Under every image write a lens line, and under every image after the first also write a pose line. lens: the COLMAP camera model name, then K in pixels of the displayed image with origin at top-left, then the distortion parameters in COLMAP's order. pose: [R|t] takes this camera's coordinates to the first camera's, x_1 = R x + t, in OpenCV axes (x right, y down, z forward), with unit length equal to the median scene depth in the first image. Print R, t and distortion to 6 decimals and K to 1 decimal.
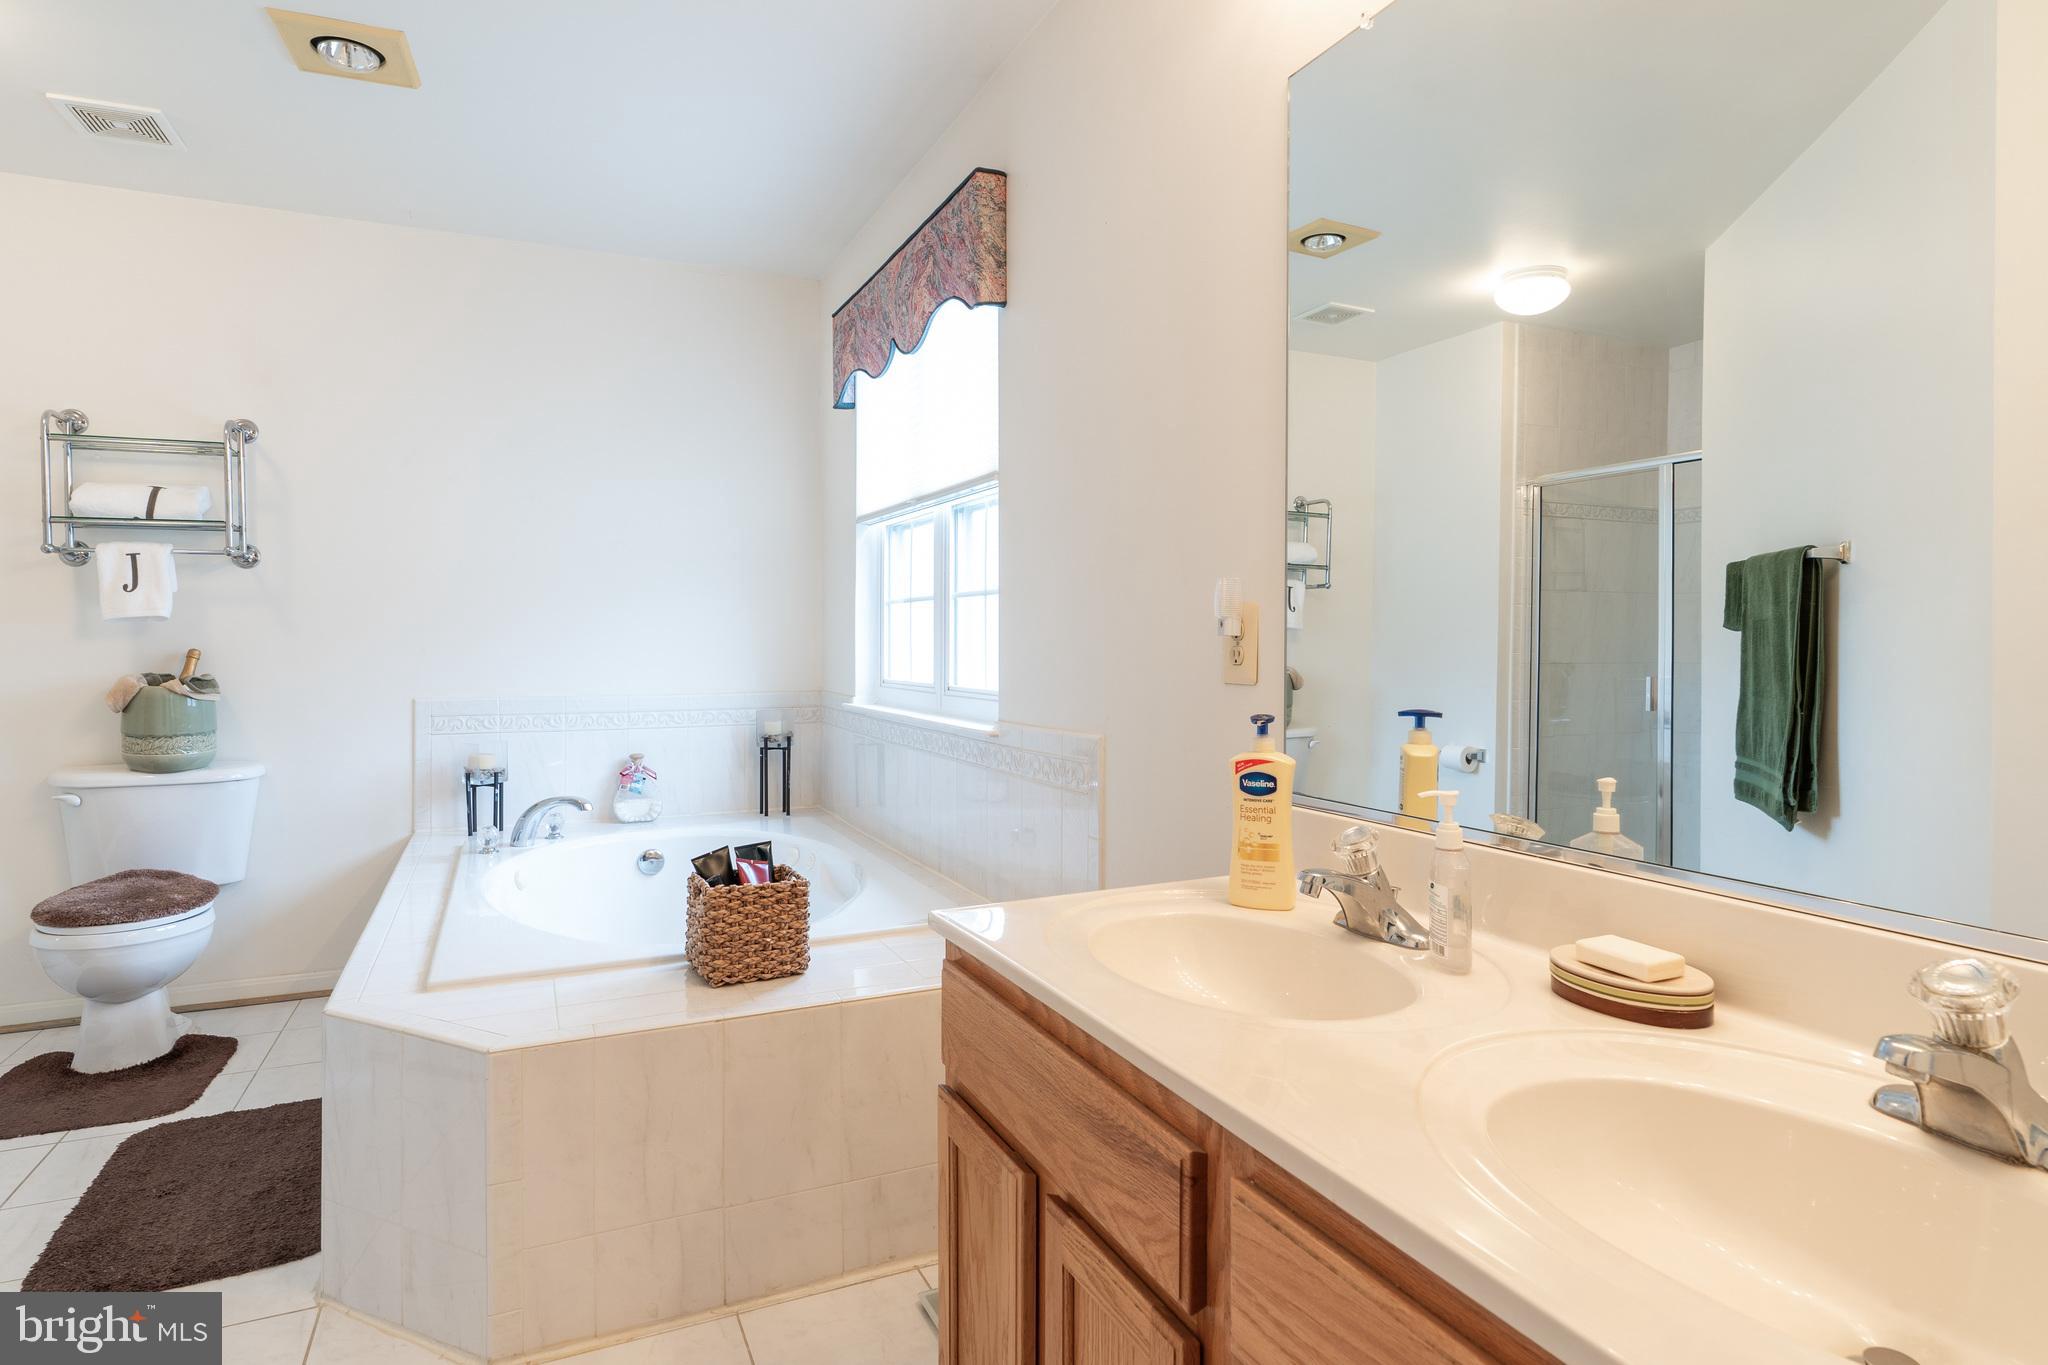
lens RADIAL K [[1095.7, 0, 1018.1], [0, 1095.7, 630.0], [0, 0, 1]] dist [-0.013256, 0.006447]
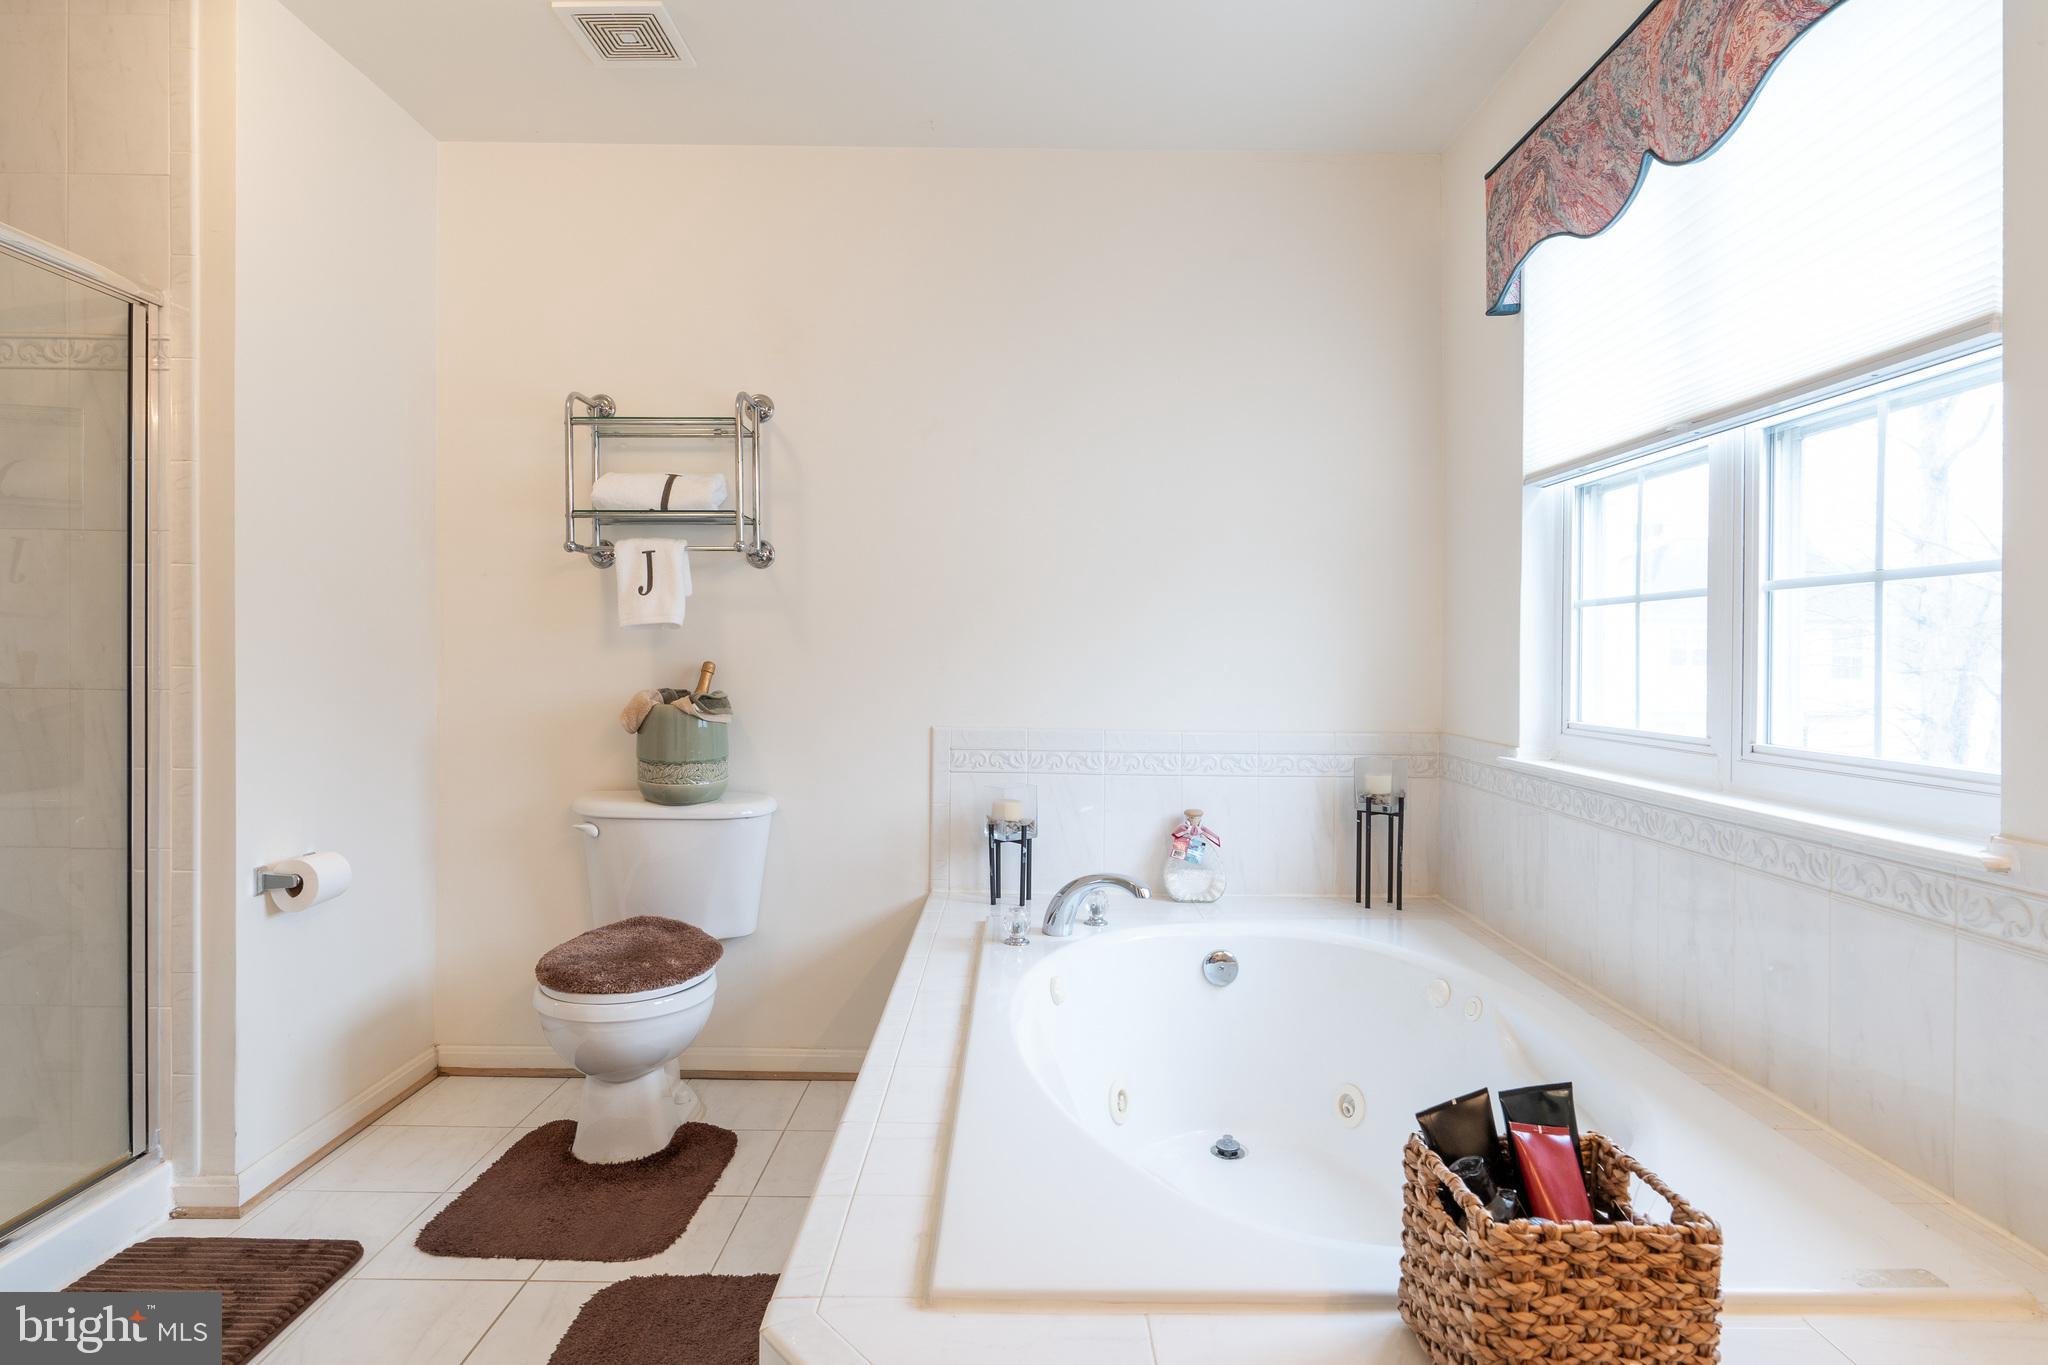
lens RADIAL K [[1095.7, 0, 1024.4], [0, 1095.7, 671.1], [0, 0, 1]] dist [-0.013256, 0.006447]
pose [[0.908015, 0.017452, -0.418573, -0.169734], [-0.009519, 0.999733, 0.021034, 0.004290], [0.418829, -0.015115, 0.907939, 0.325857]]
